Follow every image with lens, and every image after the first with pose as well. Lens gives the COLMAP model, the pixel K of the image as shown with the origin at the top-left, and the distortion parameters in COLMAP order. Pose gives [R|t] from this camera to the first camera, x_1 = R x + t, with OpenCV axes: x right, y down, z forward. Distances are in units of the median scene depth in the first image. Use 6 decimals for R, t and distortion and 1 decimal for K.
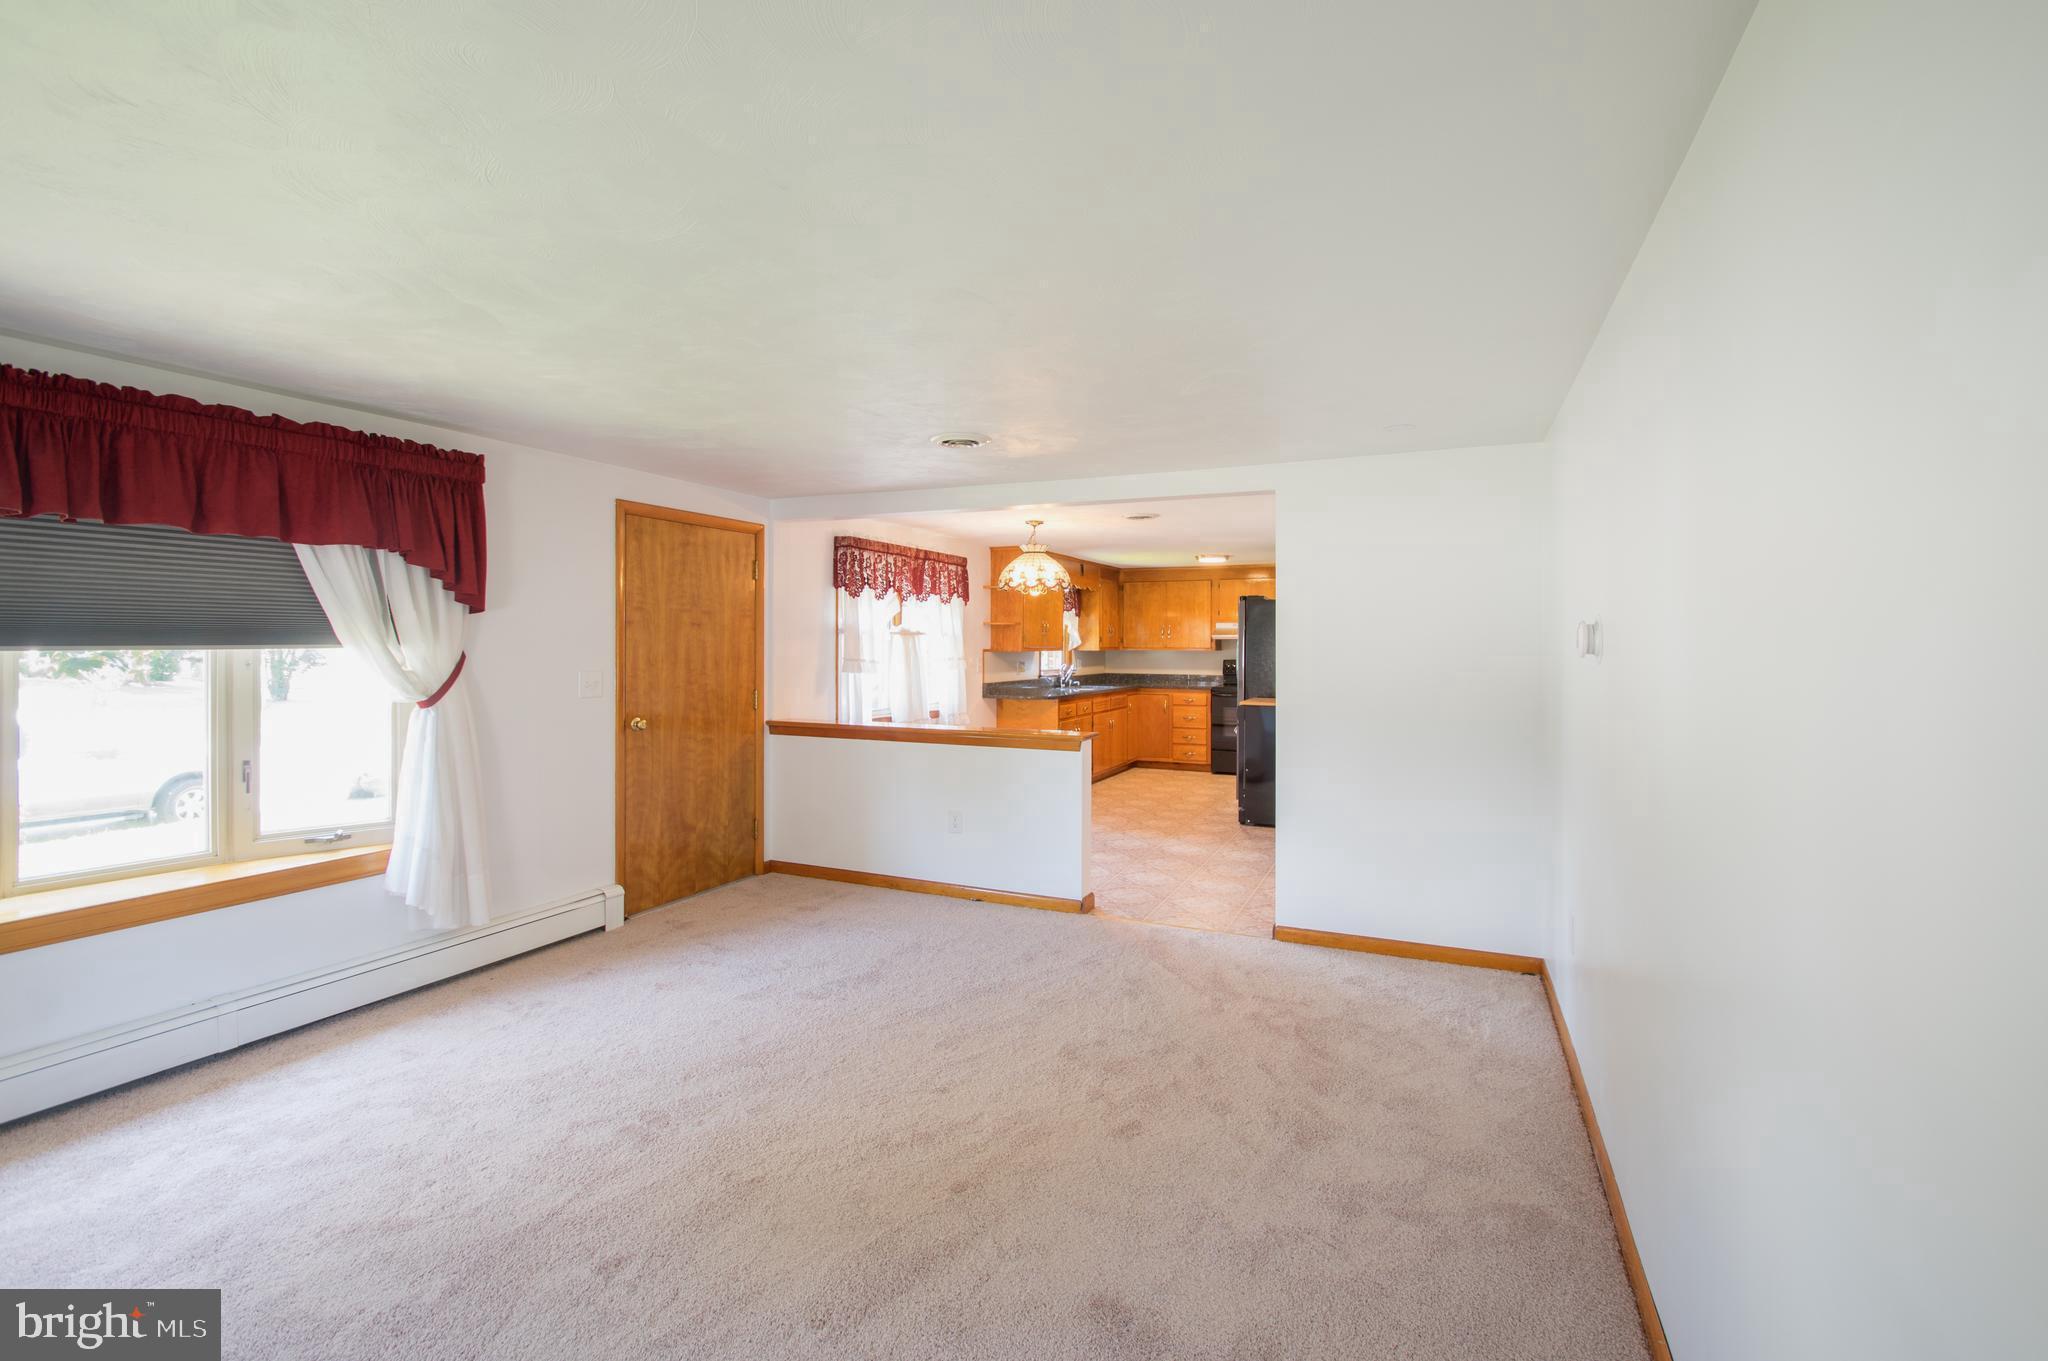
lens RADIAL K [[956.5, 0, 968.2], [0, 956.5, 637.1], [0, 0, 1]] dist [0.002309, 0.000144]
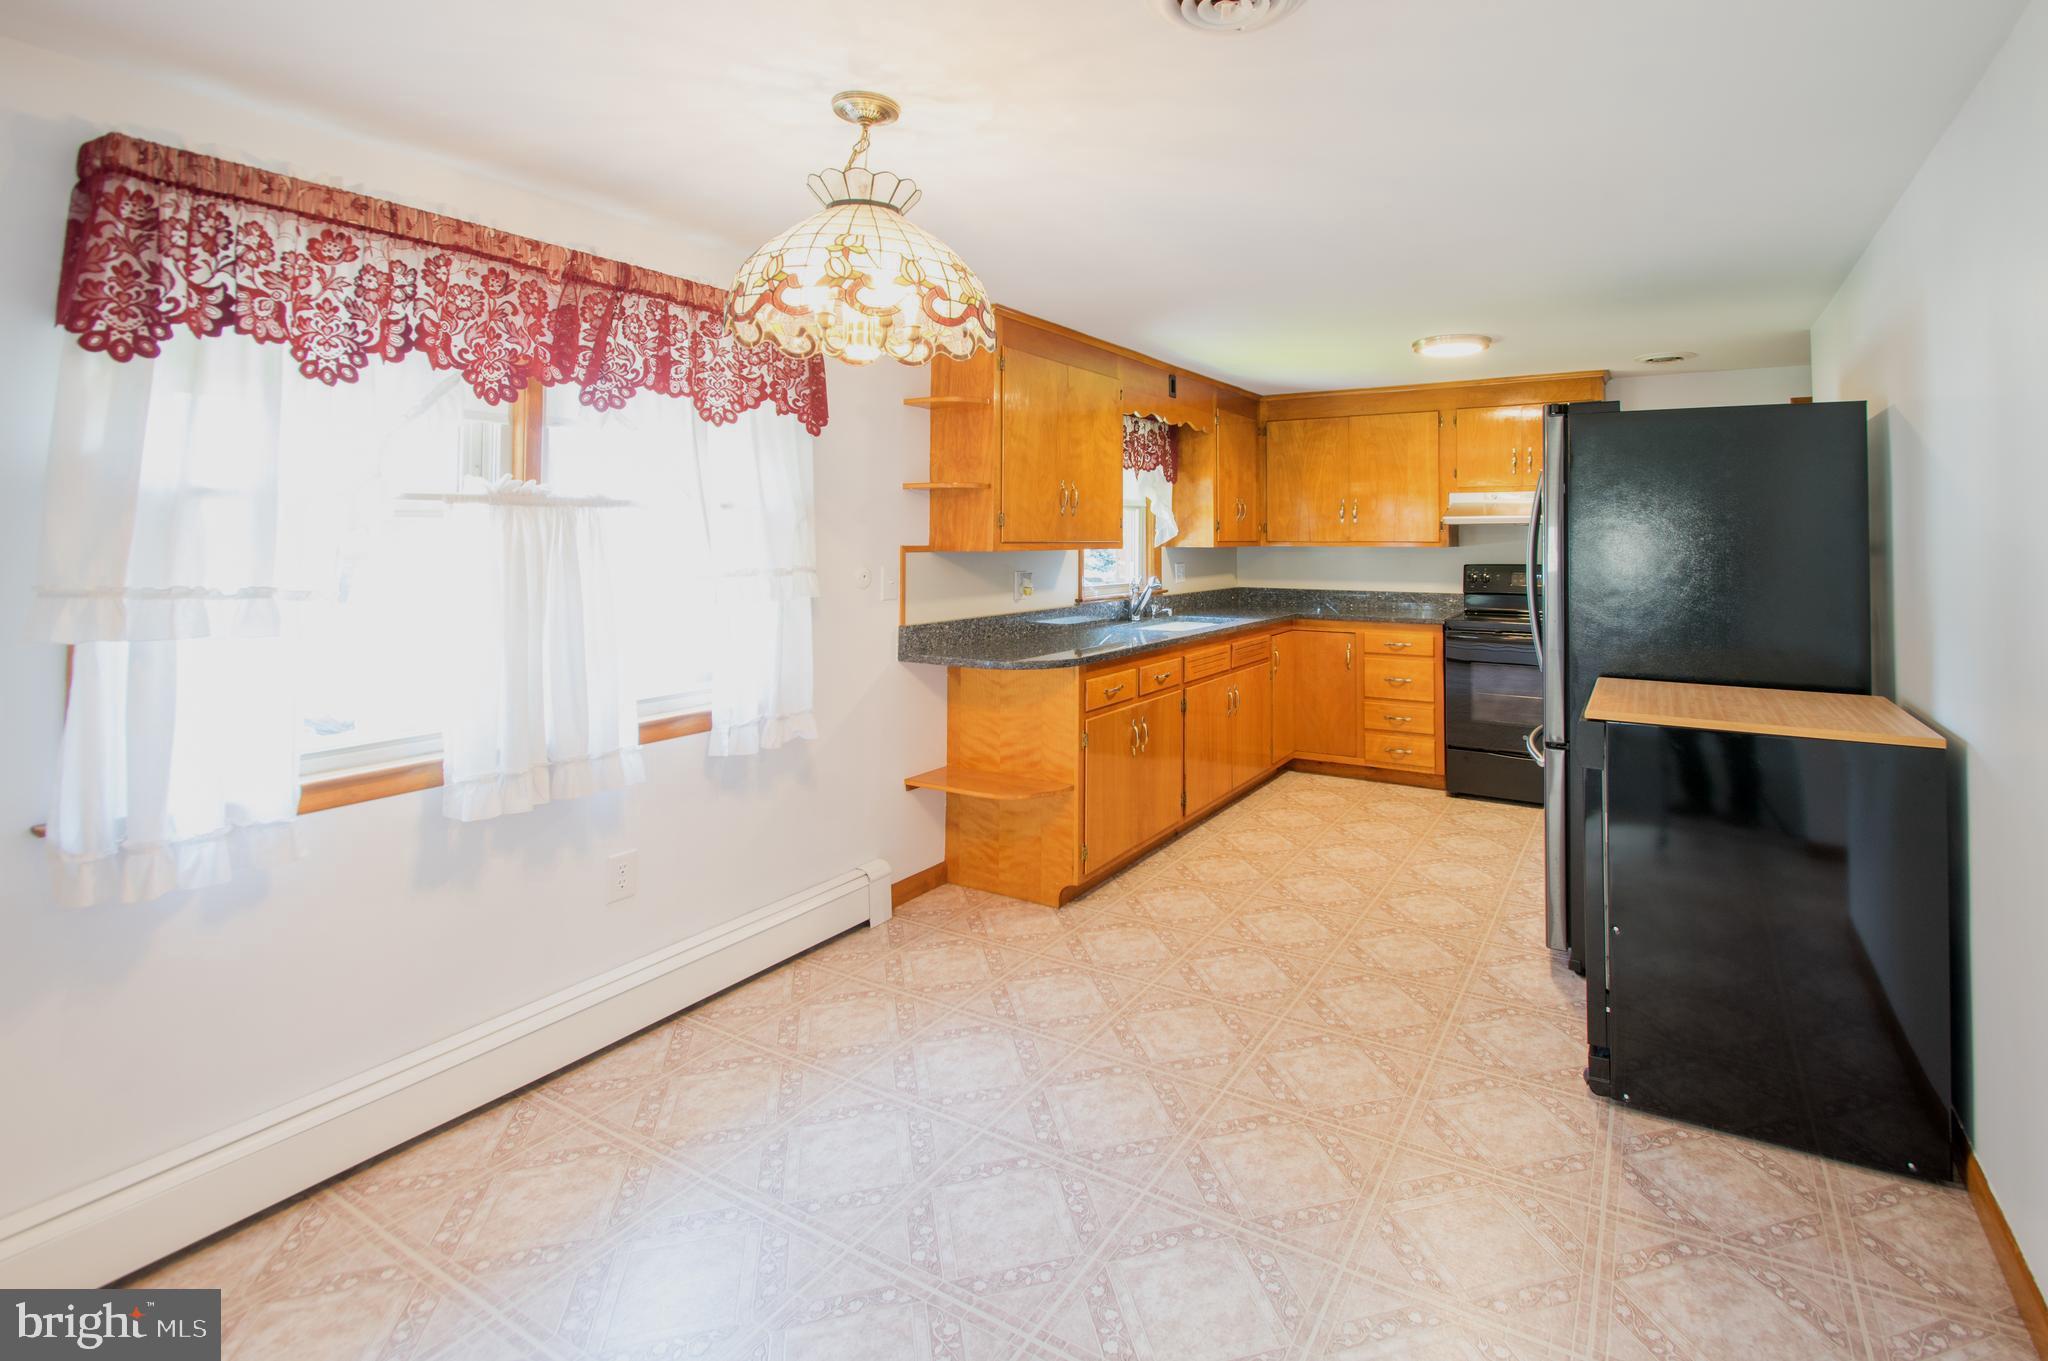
lens RADIAL K [[1017.6, 0, 1022.9], [0, 1017.6, 510.4], [0, 0, 1]] dist [0.076597, 0.000049]
pose [[0.993905, -0.007047, -0.110010, 0.098374], [0.004994, 0.999808, -0.018925, 0.004404], [0.110123, 0.018260, 0.993750, 0.453990]]
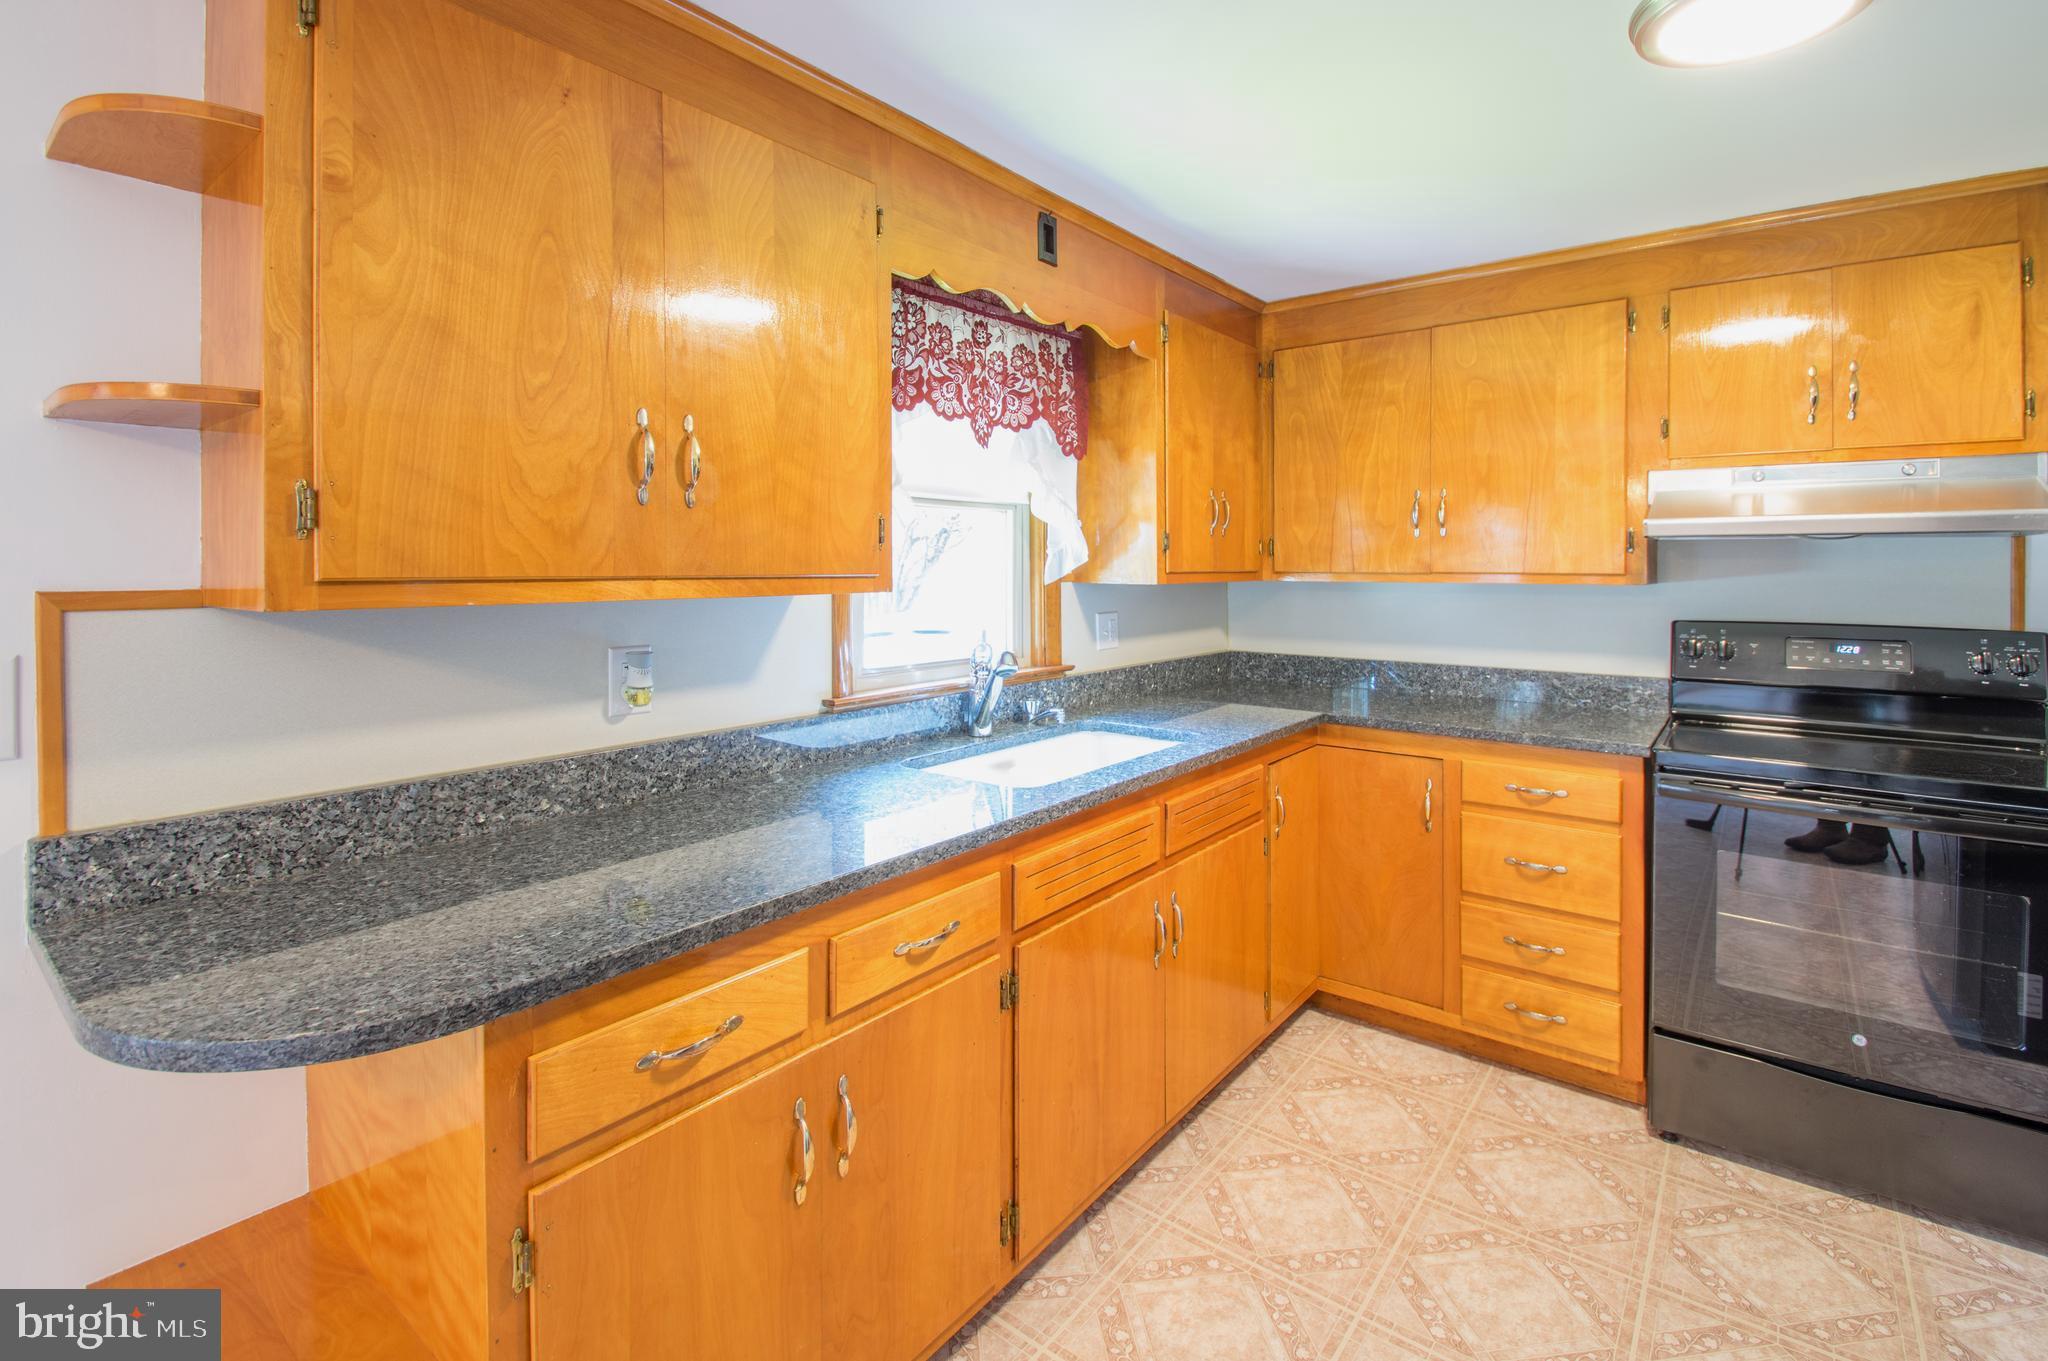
lens RADIAL K [[949.3, 0, 968.9], [0, 949.3, 565.8], [0, 0, 1]] dist [-0.023586, 0.000822]
pose [[0.975644, -0.001624, -0.219355, 0.149622], [0.003658, 0.999954, 0.008869, 0.007054], [0.219331, -0.009455, 0.975605, 0.770340]]
